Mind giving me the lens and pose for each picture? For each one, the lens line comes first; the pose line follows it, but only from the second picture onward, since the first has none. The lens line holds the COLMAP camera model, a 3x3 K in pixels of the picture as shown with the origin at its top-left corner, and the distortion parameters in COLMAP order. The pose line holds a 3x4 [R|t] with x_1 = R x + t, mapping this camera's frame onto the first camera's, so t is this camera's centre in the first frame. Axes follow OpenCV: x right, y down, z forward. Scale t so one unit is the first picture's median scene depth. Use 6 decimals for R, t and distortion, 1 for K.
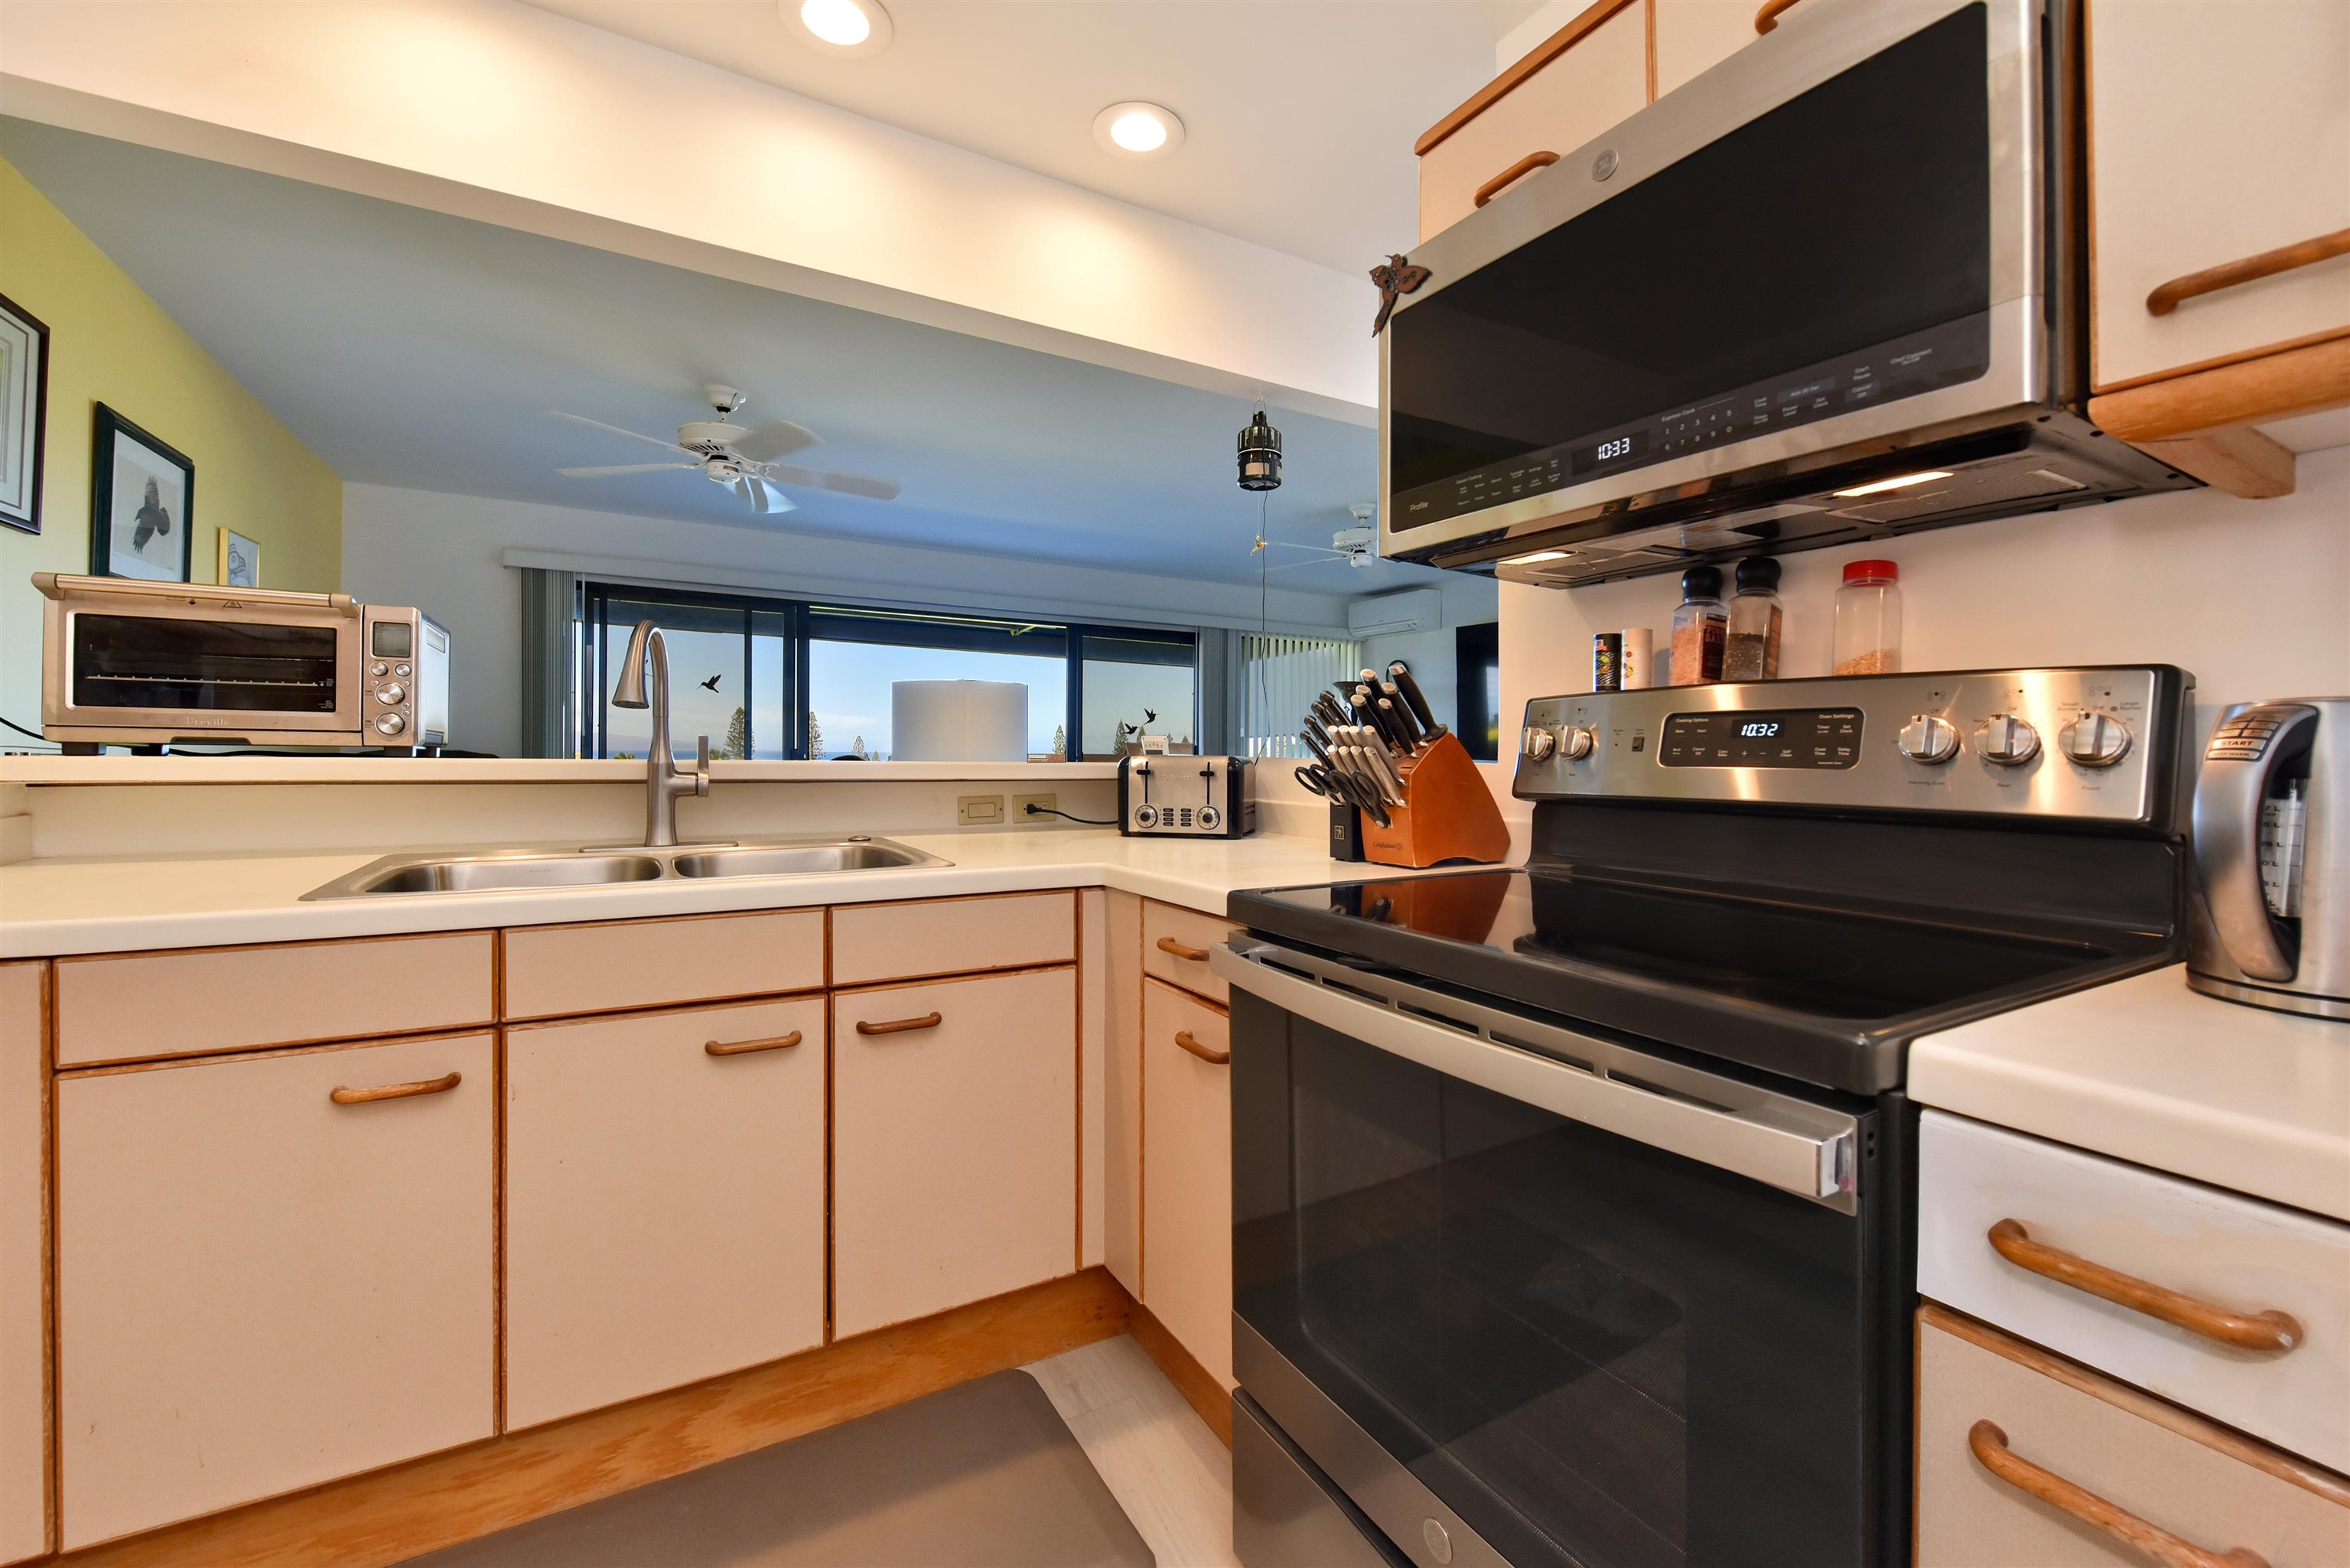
lens RADIAL K [[958.3, 0, 1166.8], [0, 958.3, 757.5], [0, 0, 1]] dist [-0.011233, 0.000247]
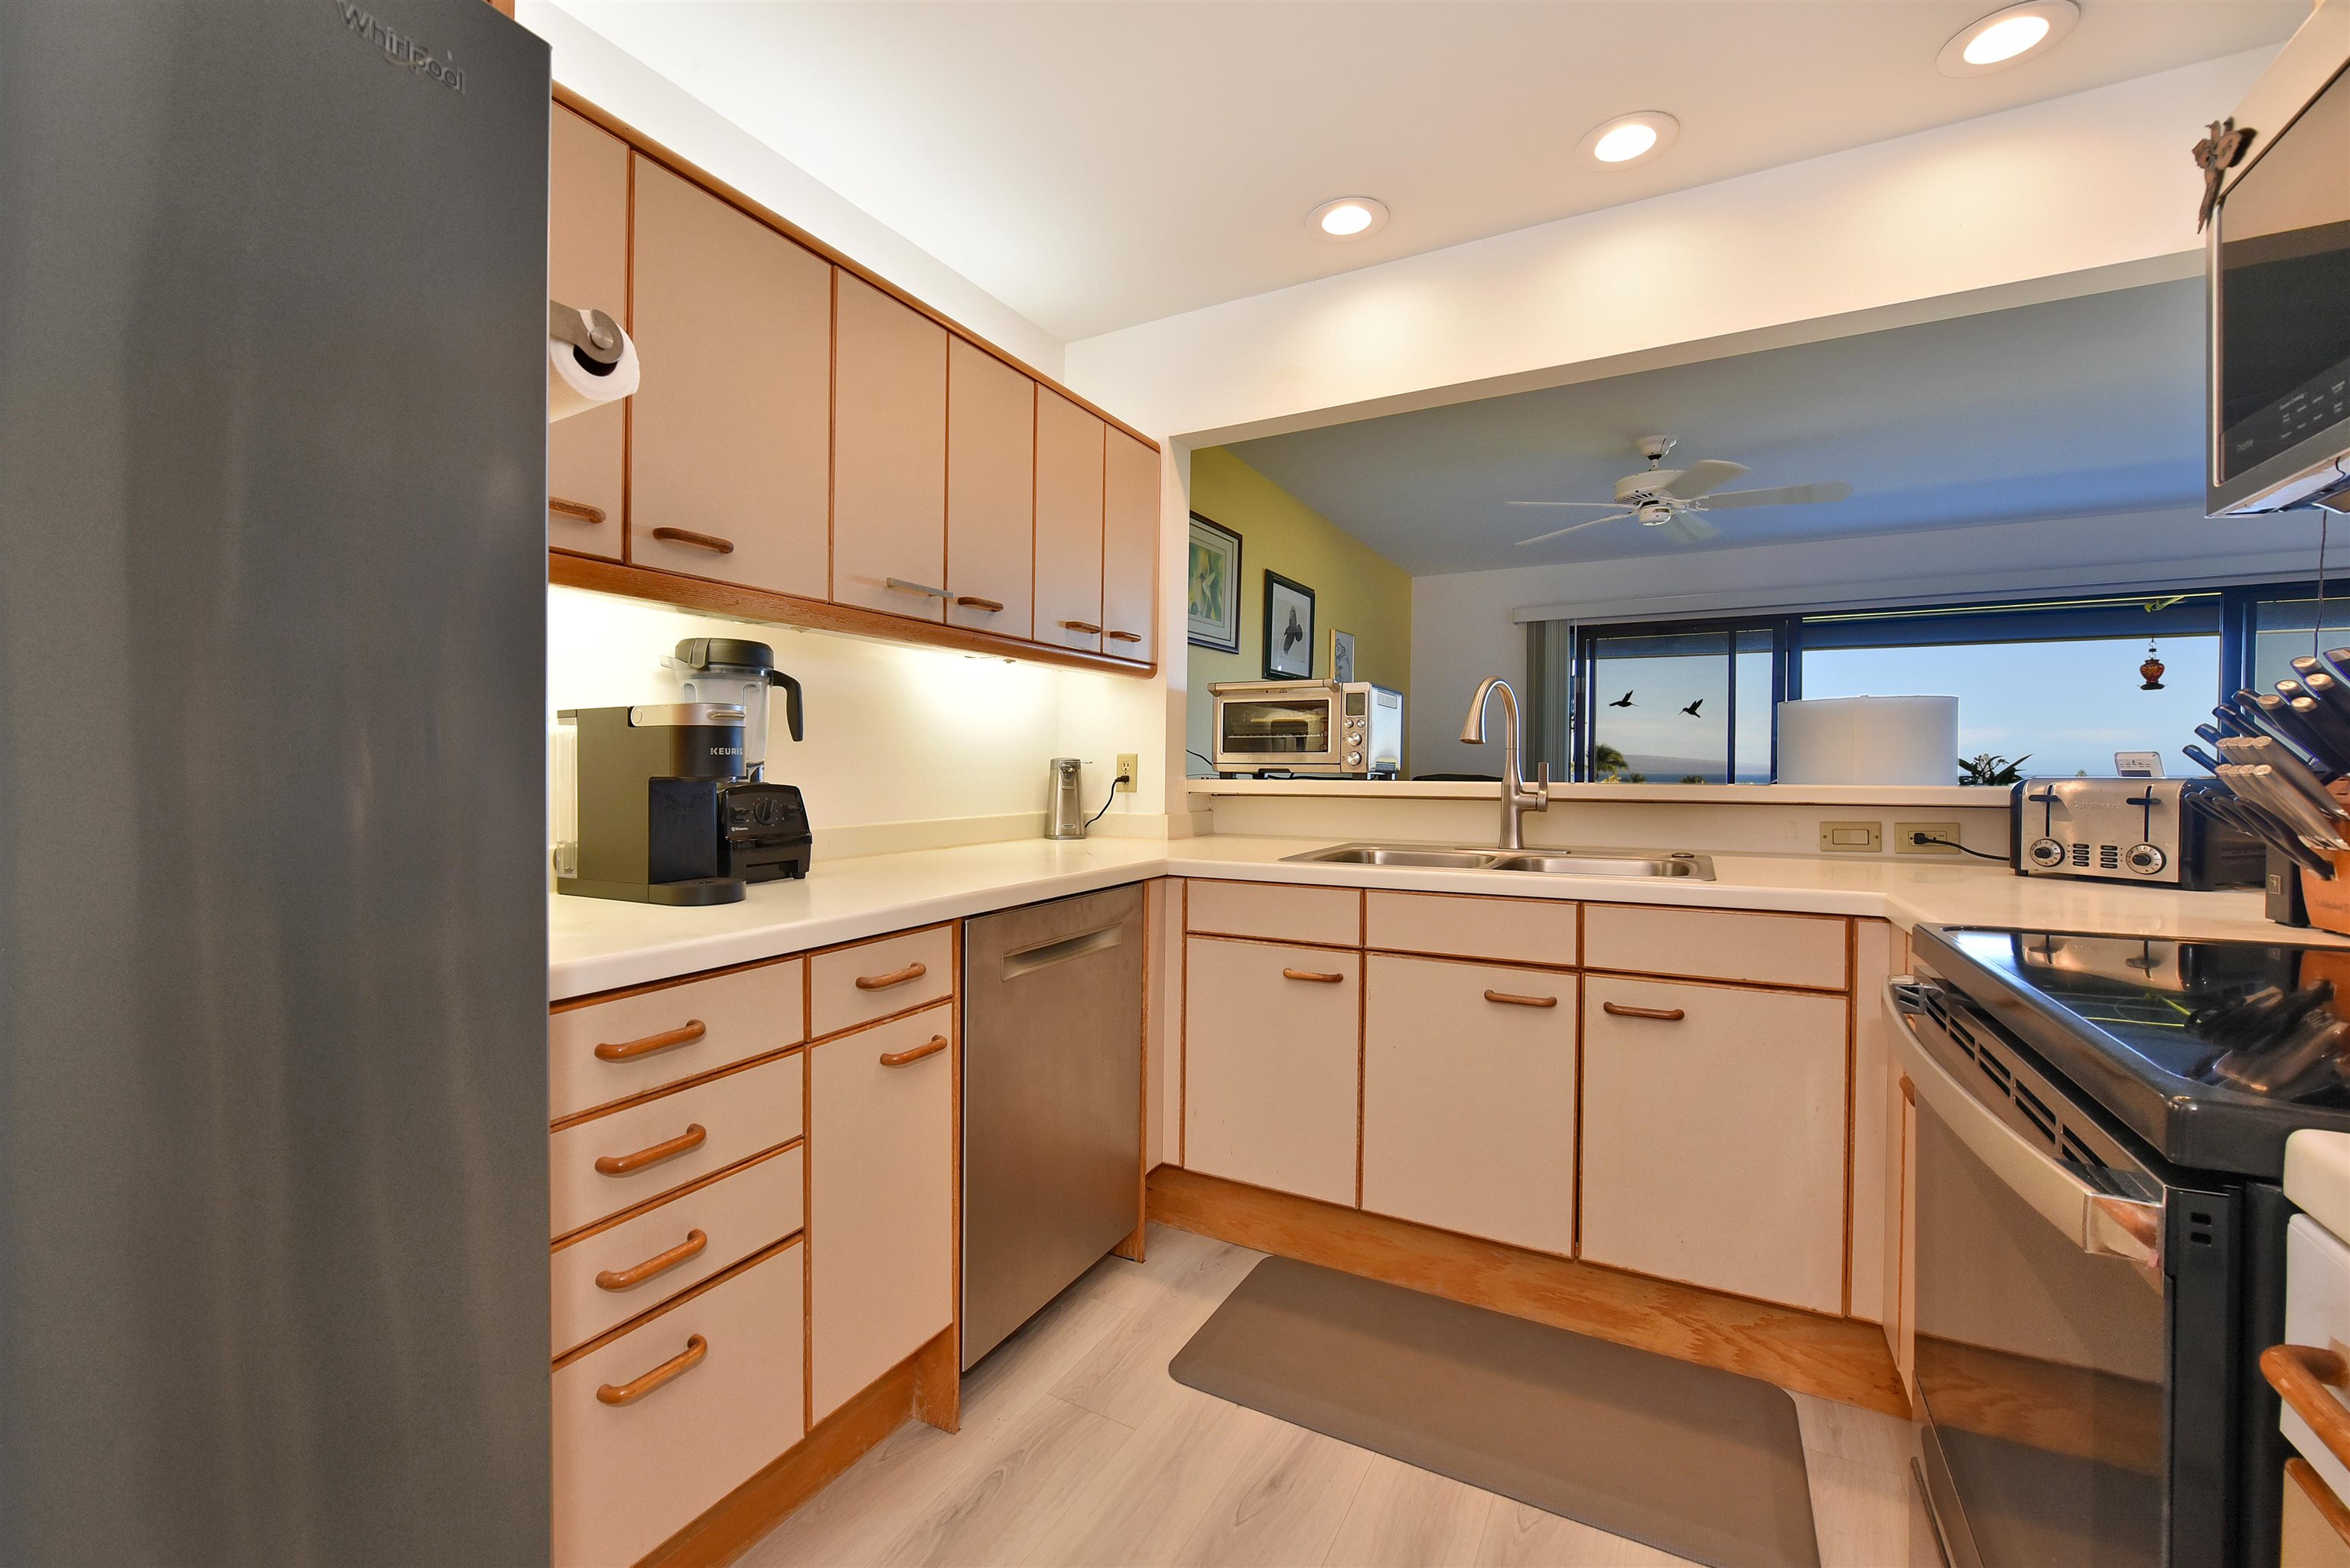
lens RADIAL K [[958.3, 0, 1138.1], [0, 958.3, 757.2], [0, 0, 1]] dist [-0.011233, 0.000247]
pose [[0.506670, -0.020479, -0.861897, 0.337333], [-0.000988, 0.999703, -0.024334, 0.000838], [0.862139, 0.013180, 0.506500, -0.090209]]
